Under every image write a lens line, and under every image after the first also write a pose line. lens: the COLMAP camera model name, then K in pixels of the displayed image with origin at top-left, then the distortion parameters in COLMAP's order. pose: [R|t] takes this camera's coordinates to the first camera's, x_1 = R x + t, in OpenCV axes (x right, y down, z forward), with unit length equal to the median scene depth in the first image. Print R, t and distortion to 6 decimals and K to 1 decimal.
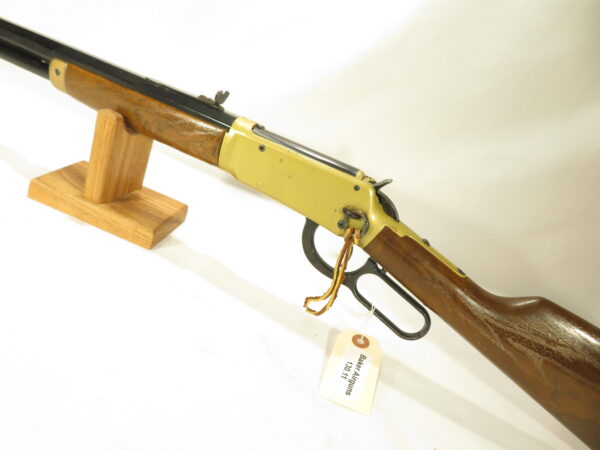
lens RADIAL K [[429.1, 0, 302.2], [0, 429.1, 224.2], [0, 0, 1]] dist [-0.006588, 0.000009]
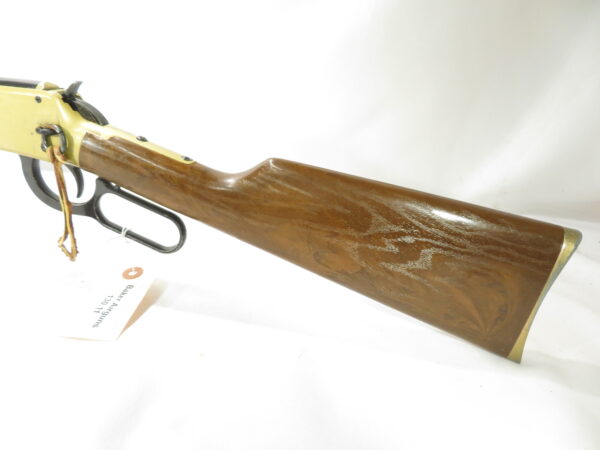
lens RADIAL K [[429.1, 0, 302.5], [0, 429.1, 224.2], [0, 0, 1]] dist [-0.006588, 0.000009]
pose [[0.955446, -0.291691, 0.045160, 0.473929], [0.291502, 0.956508, 0.010869, 0.274918], [-0.046366, 0.002779, 0.998921, 0.089883]]
